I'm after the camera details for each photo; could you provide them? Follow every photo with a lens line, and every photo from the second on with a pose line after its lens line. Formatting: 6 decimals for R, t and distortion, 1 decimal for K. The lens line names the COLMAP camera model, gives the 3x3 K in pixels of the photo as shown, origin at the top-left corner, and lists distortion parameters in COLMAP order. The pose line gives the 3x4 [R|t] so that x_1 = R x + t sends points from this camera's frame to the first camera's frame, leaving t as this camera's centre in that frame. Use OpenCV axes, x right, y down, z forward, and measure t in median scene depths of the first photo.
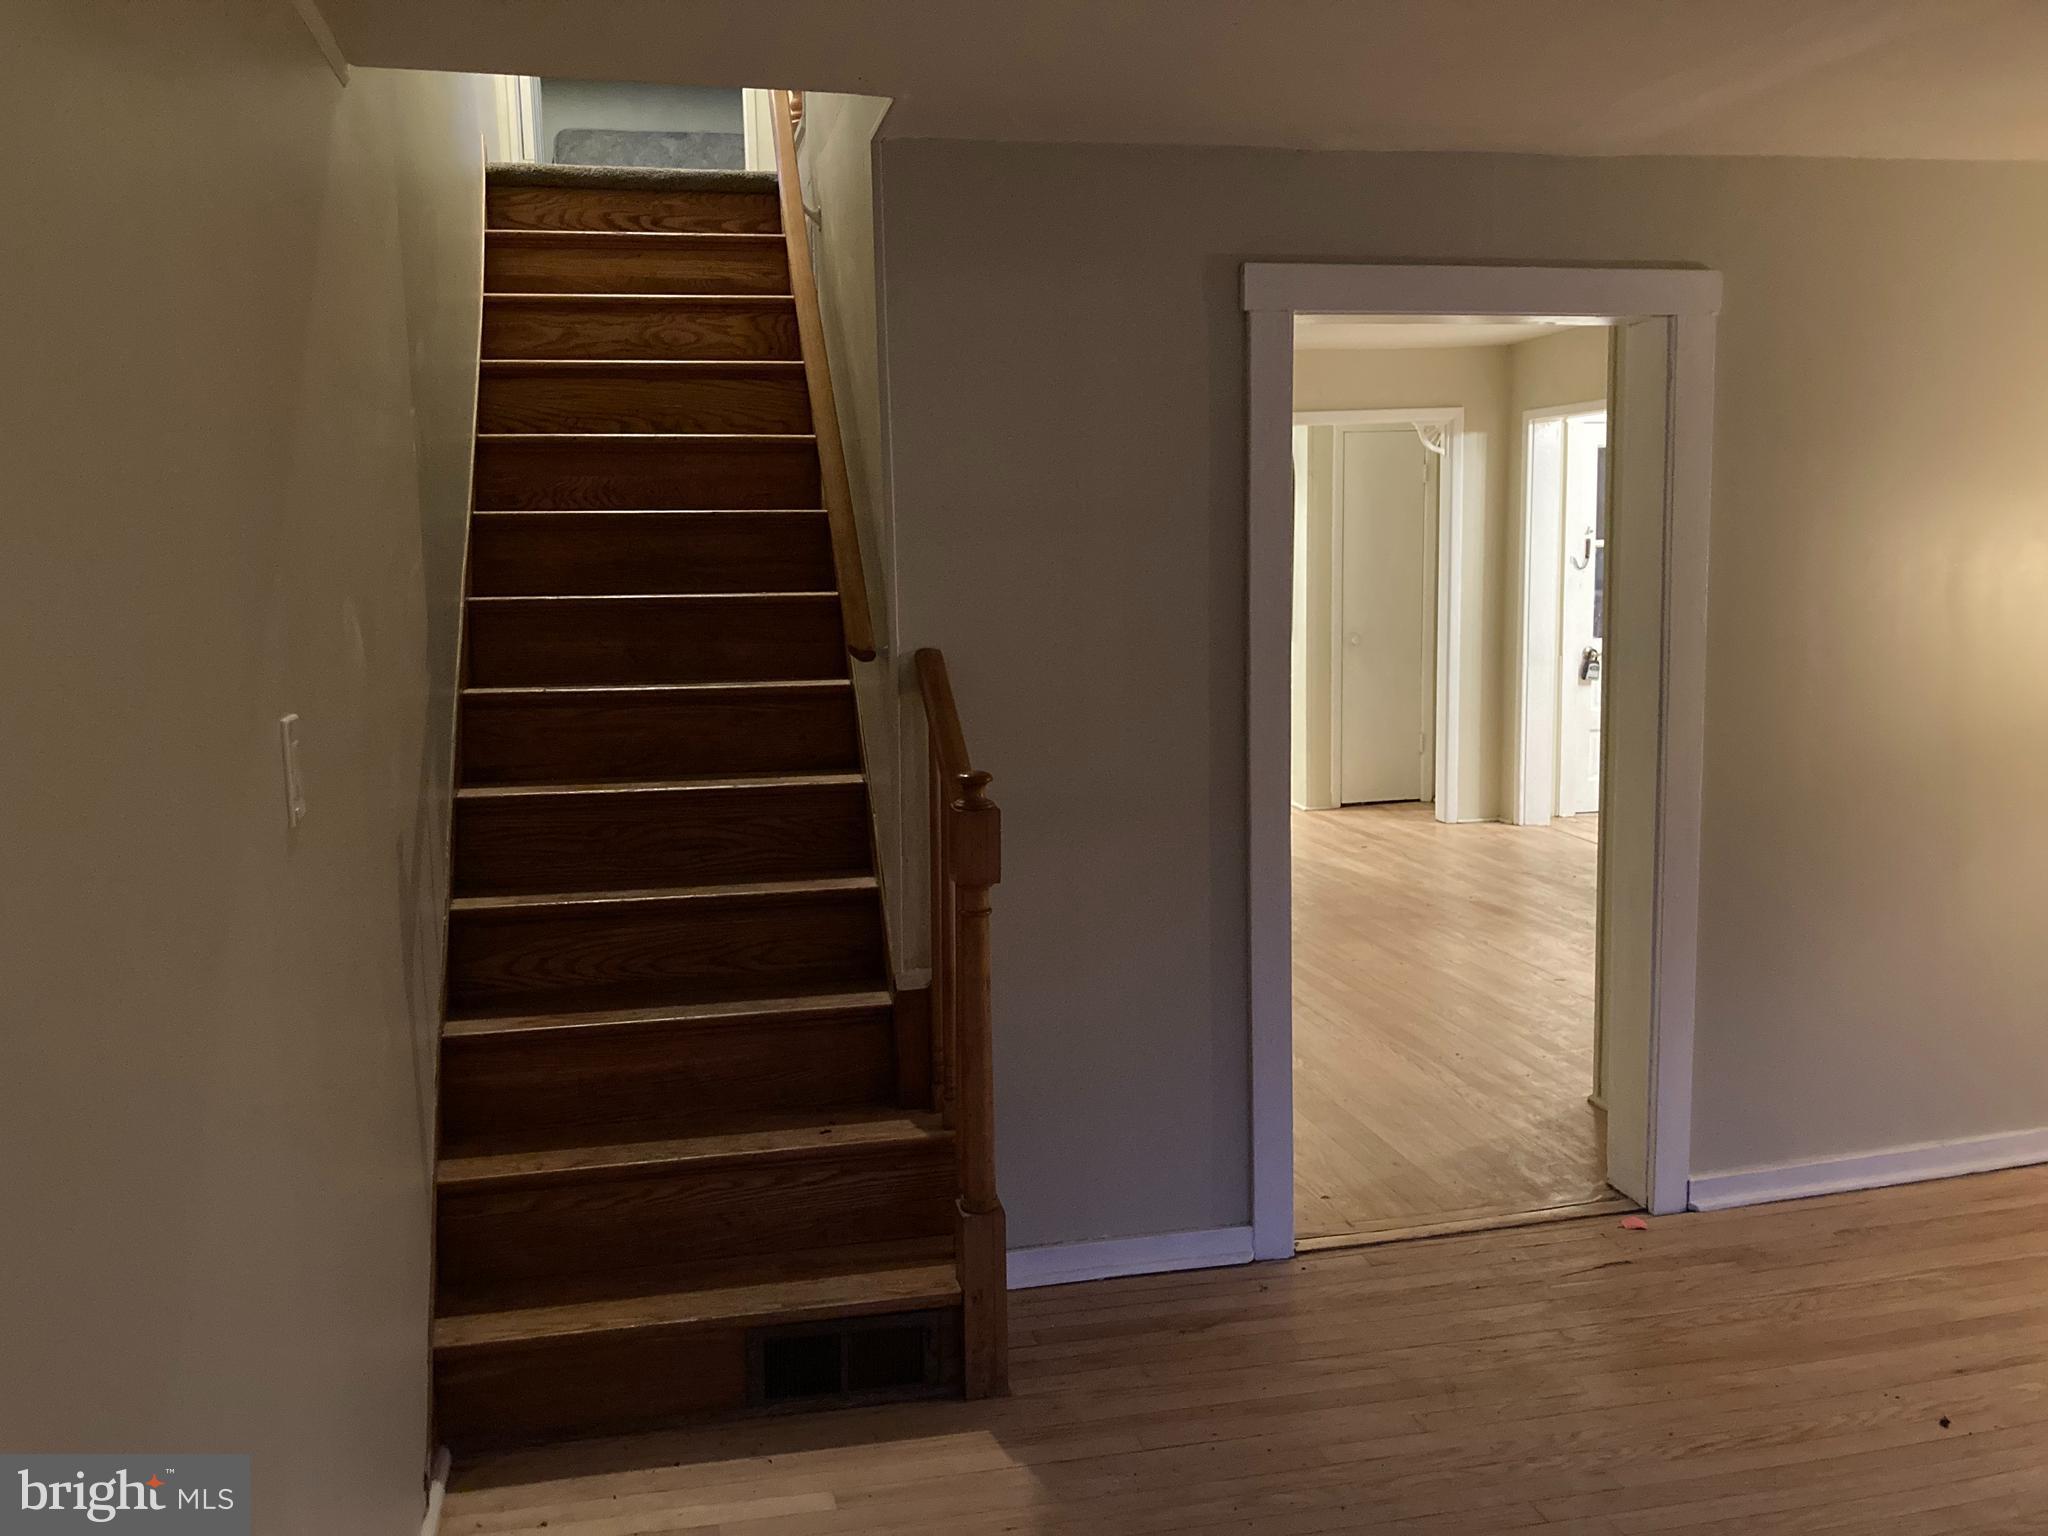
lens RADIAL K [[1688.1, 0, 1024.0], [0, 1688.1, 768.0], [0, 0, 1]] dist [0.008303, 0.000335]
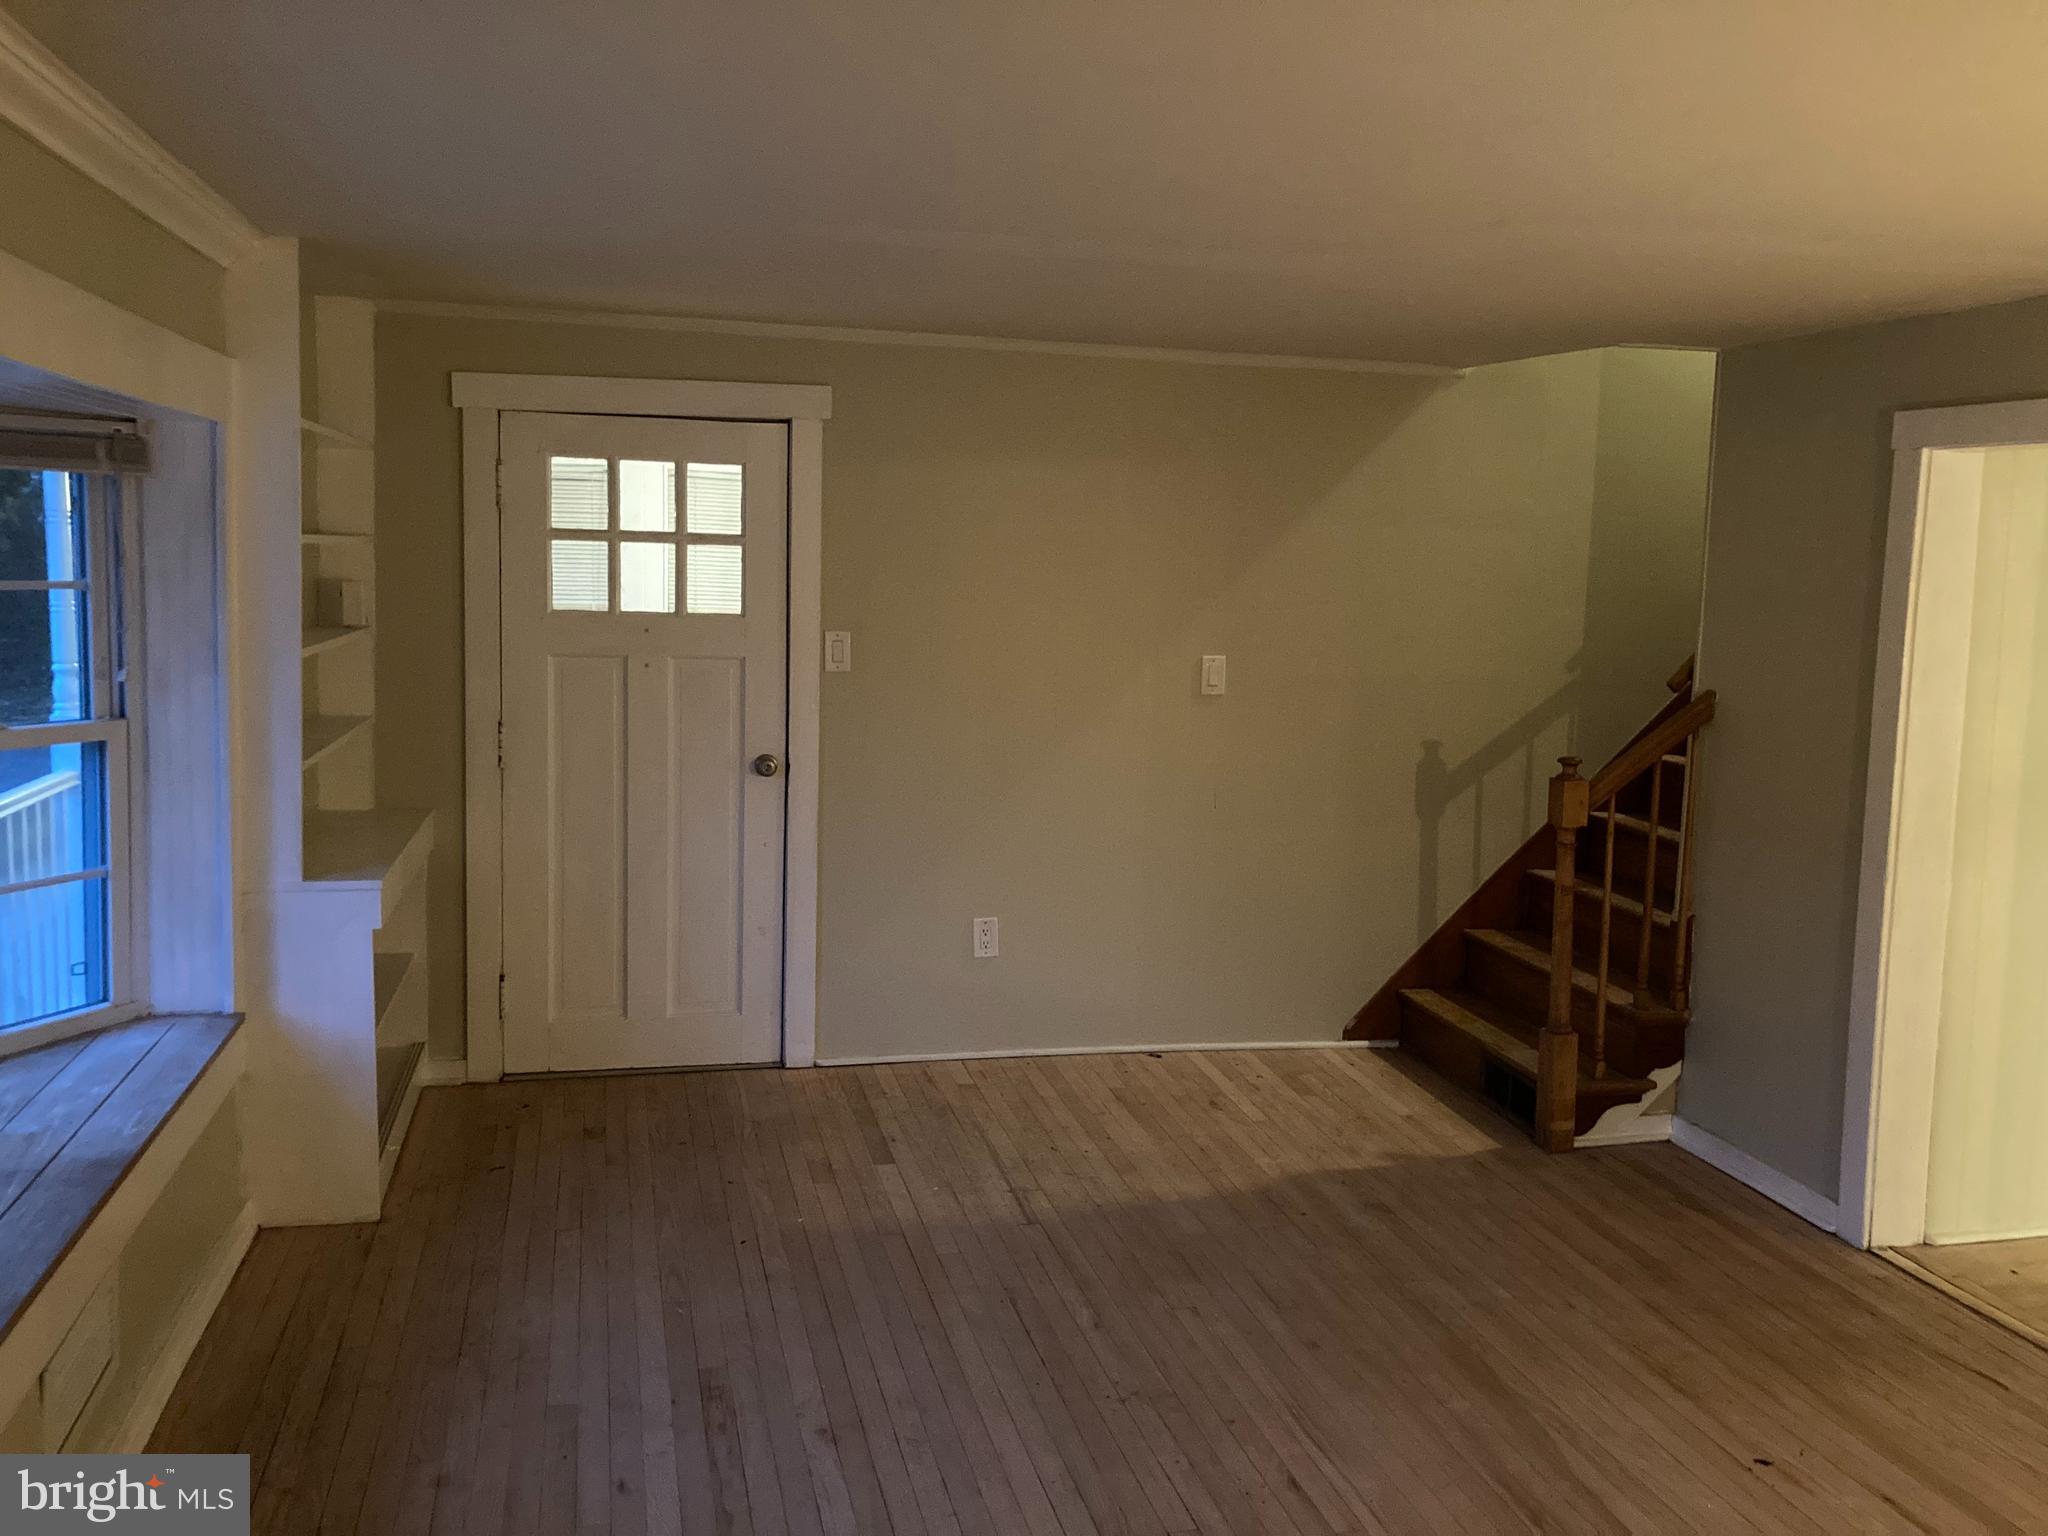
lens RADIAL K [[1688.1, 0, 1024.0], [0, 1688.1, 768.0], [0, 0, 1]] dist [0.008303, 0.000335]
pose [[0.009144, 0.144031, -0.989531, 1.400753], [-0.168921, 0.975573, 0.140438, -0.111679], [0.985587, 0.165869, 0.033251, 0.376783]]
